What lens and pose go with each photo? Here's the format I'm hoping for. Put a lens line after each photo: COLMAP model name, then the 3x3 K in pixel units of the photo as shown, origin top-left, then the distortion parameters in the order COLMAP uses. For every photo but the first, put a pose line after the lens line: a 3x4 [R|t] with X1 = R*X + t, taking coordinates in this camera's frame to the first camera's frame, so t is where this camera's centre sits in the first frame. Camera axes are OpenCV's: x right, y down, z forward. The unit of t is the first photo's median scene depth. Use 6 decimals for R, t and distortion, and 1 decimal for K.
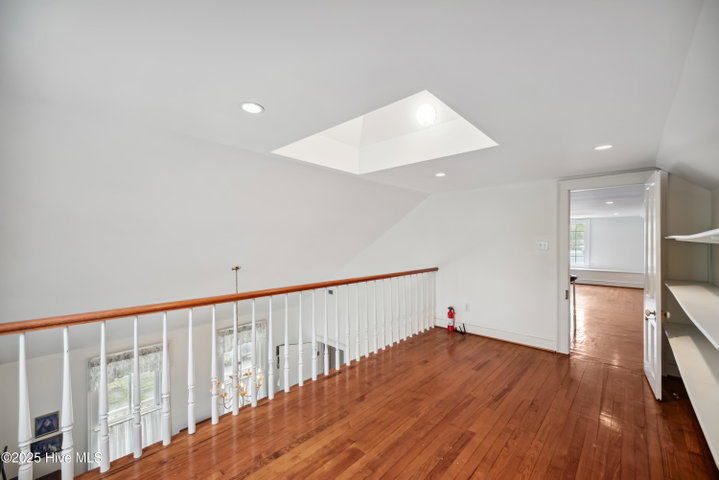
lens RADIAL K [[284.5, 0, 359.4], [0, 284.5, 240.4], [0, 0, 1]] dist [-0.001565, 0.000212]
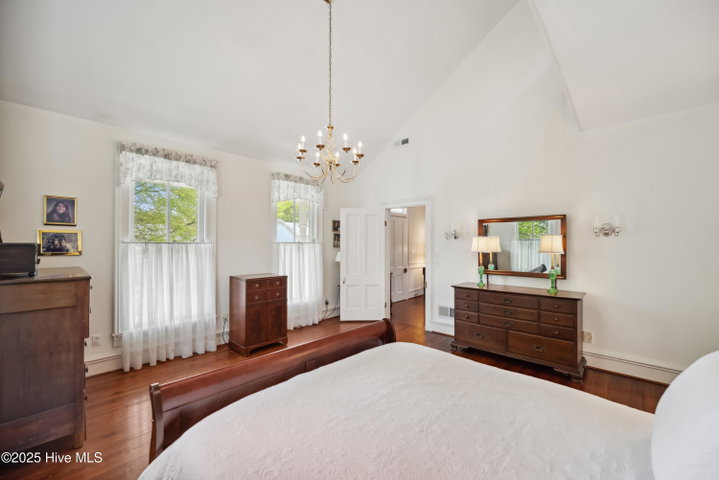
lens RADIAL K [[284.5, 0, 360.0], [0, 284.5, 243.2], [0, 0, 1]] dist [-0.001565, 0.000212]
pose [[0.999750, 0.006653, 0.021332, -0.344271], [-0.006558, 0.999968, -0.004542, 0.669705], [-0.021362, 0.004401, 0.999762, 0.259527]]
